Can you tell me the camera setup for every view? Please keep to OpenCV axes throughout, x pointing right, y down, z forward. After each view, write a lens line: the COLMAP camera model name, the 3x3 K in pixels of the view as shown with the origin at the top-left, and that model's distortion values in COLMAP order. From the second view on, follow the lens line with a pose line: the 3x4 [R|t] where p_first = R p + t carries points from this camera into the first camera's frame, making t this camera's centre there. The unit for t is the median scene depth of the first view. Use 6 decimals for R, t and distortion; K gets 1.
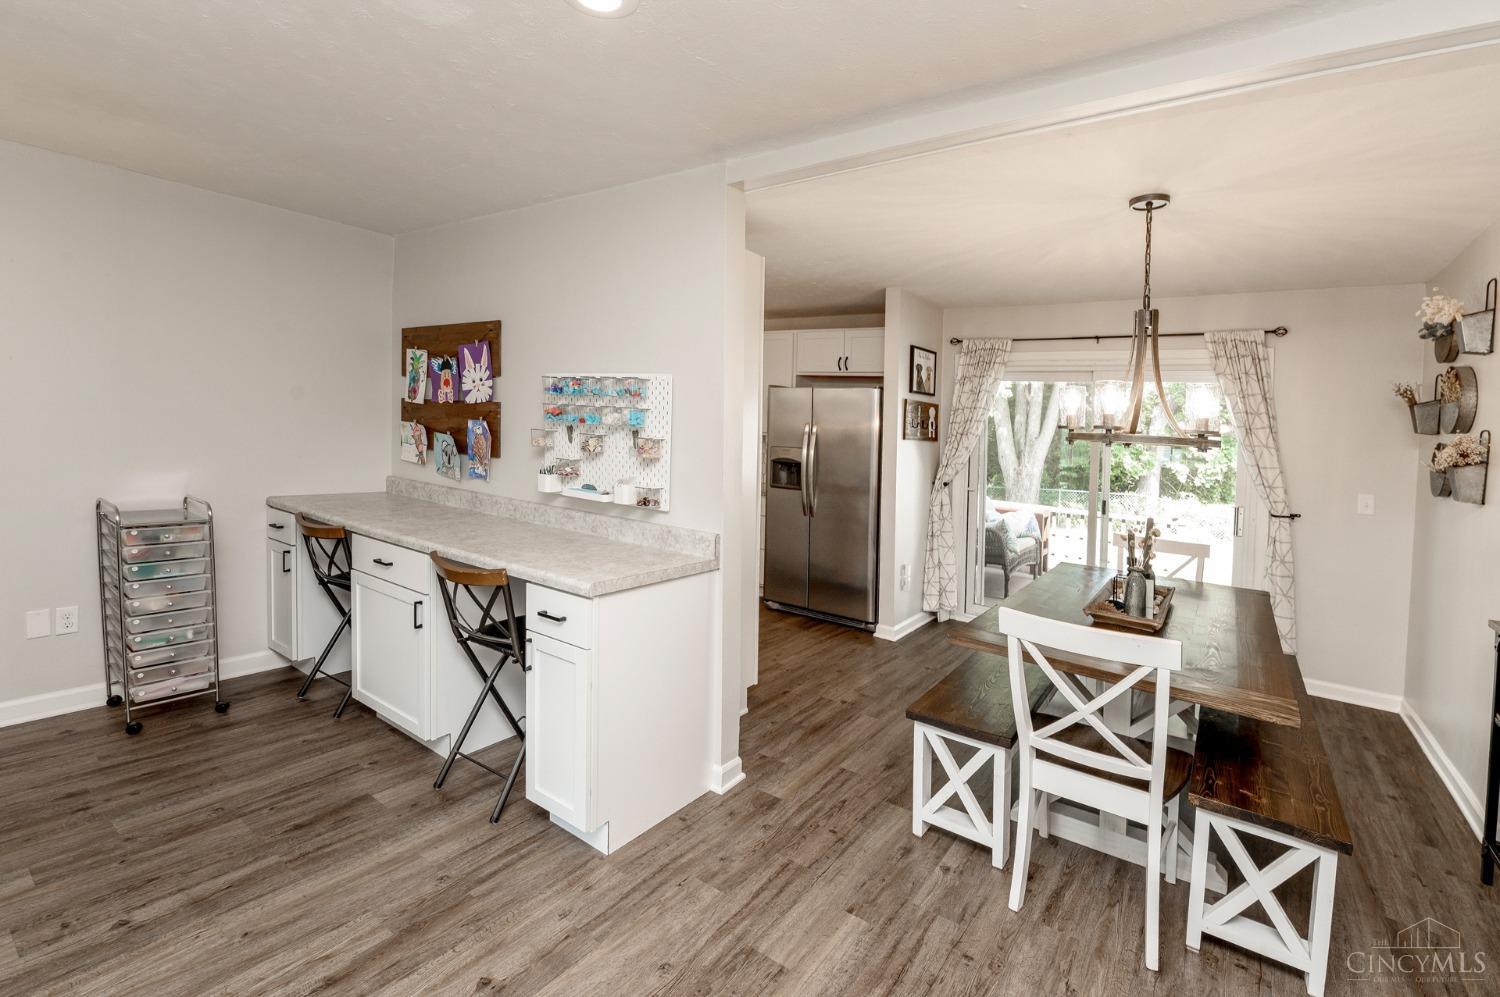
lens RADIAL K [[679.2, 0, 770.7], [0, 679.2, 431.5], [0, 0, 1]] dist [-0.020943, -0.001352]
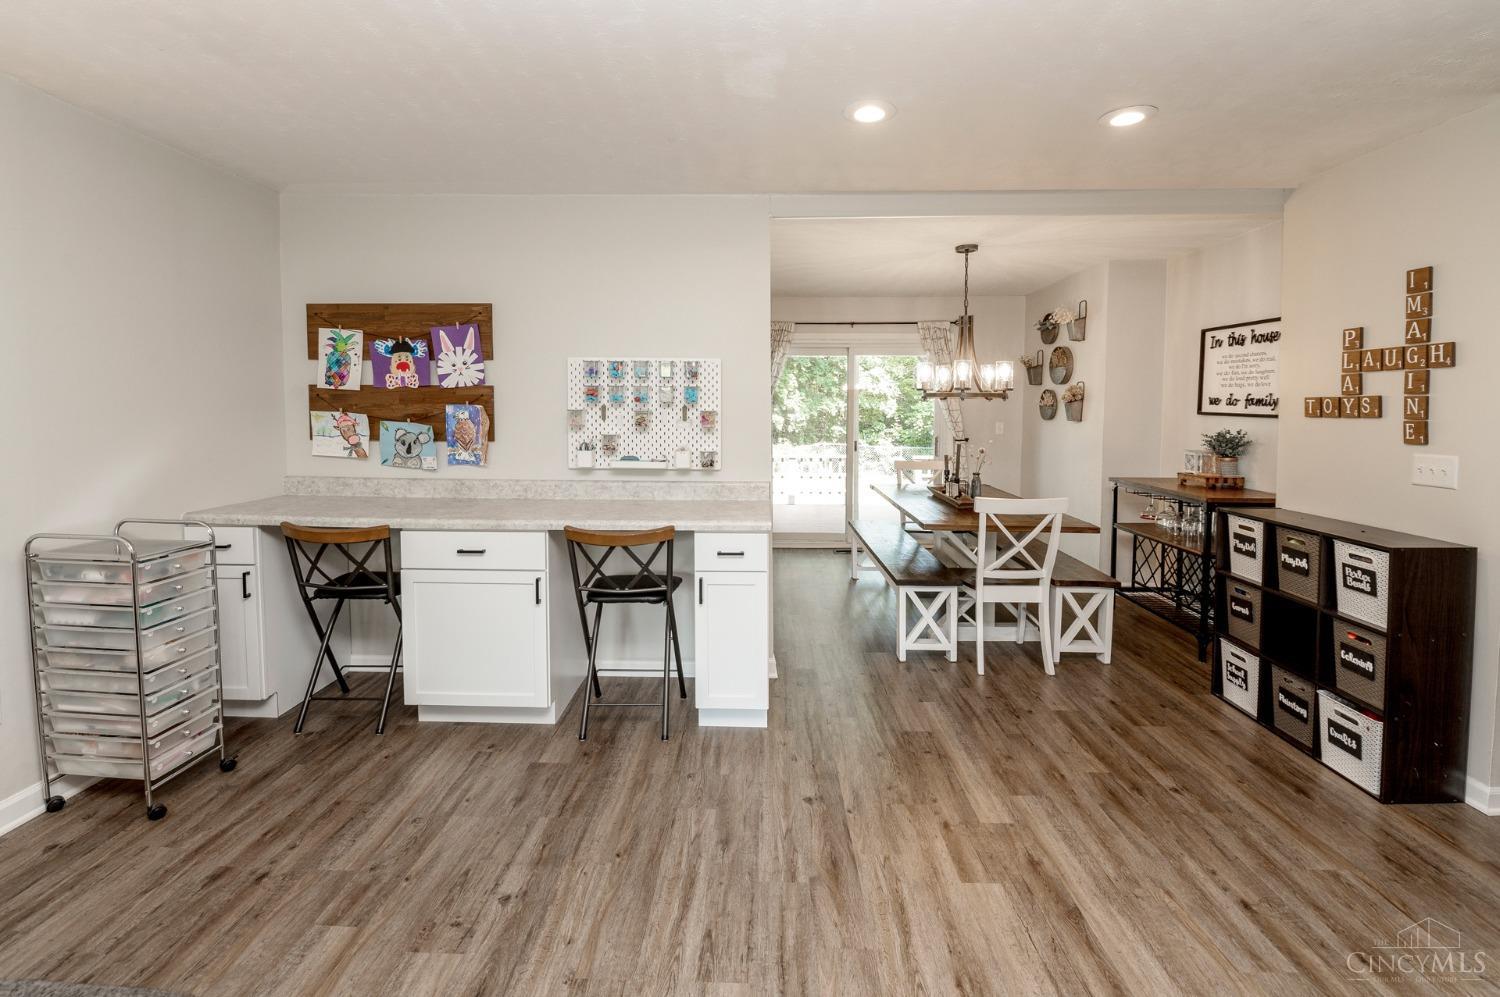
lens RADIAL K [[679.2, 0, 766.8], [0, 679.2, 404.5], [0, 0, 1]] dist [-0.020943, -0.001352]
pose [[0.823613, -0.050376, 0.564911, -0.616400], [0.043522, 0.998724, 0.025609, -0.022715], [-0.565480, 0.003495, 0.824754, -0.054970]]
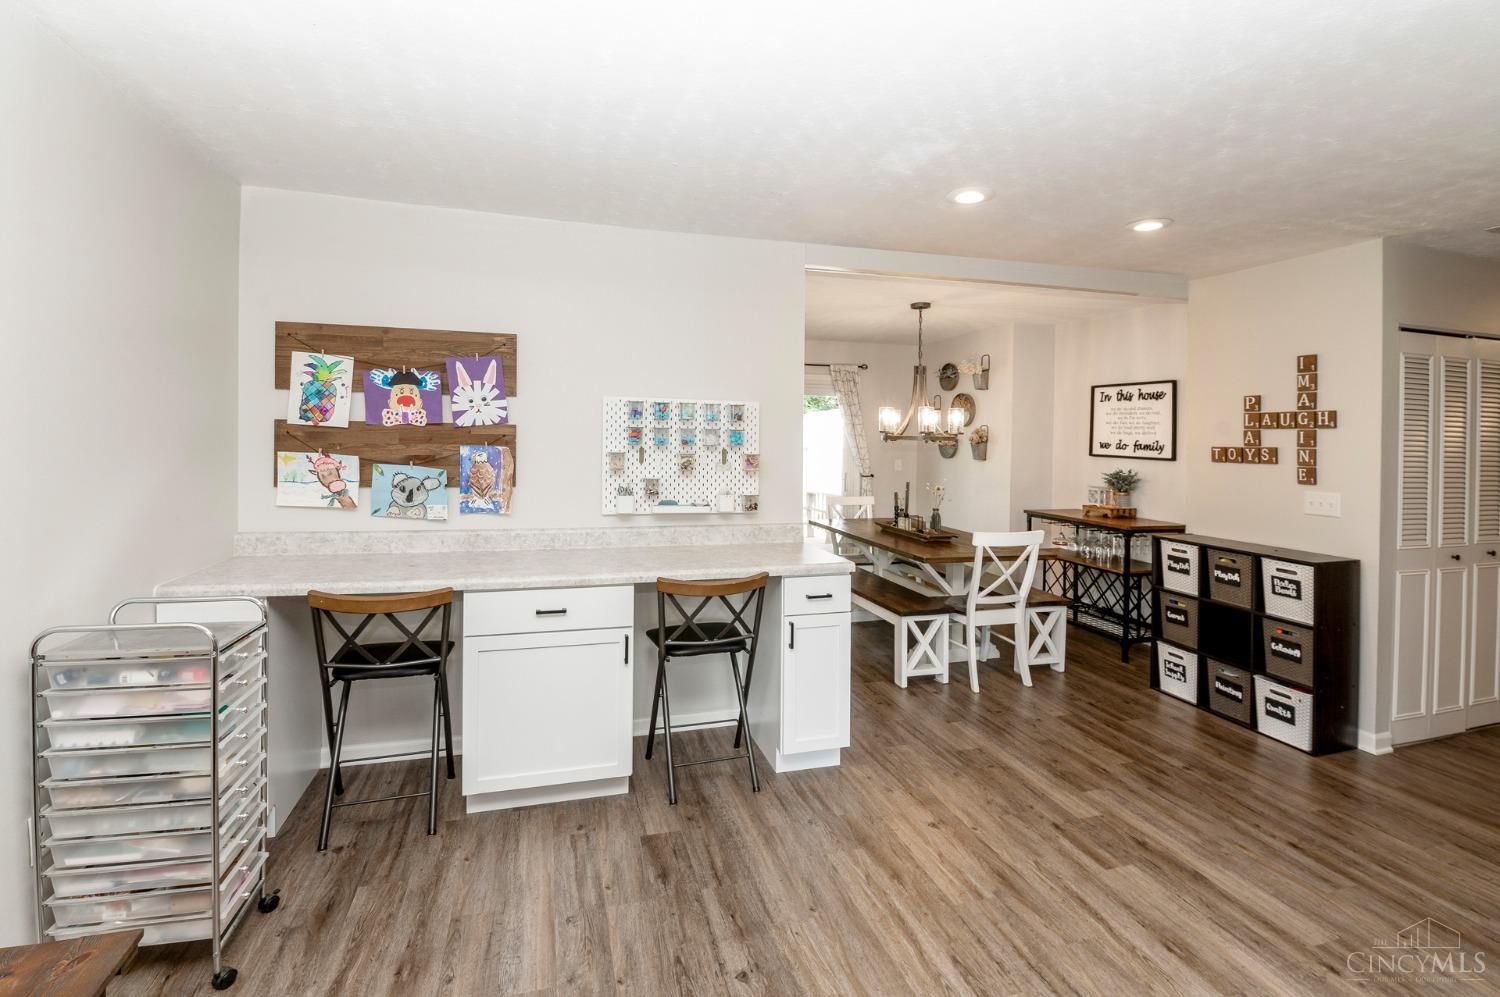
lens RADIAL K [[679.2, 0, 789.7], [0, 679.2, 409.7], [0, 0, 1]] dist [-0.020943, -0.001352]
pose [[0.605034, -0.010101, 0.796136, -0.880000], [0.019224, 0.999813, -0.001924, -0.053567], [-0.795968, 0.016469, 0.605115, 0.155977]]
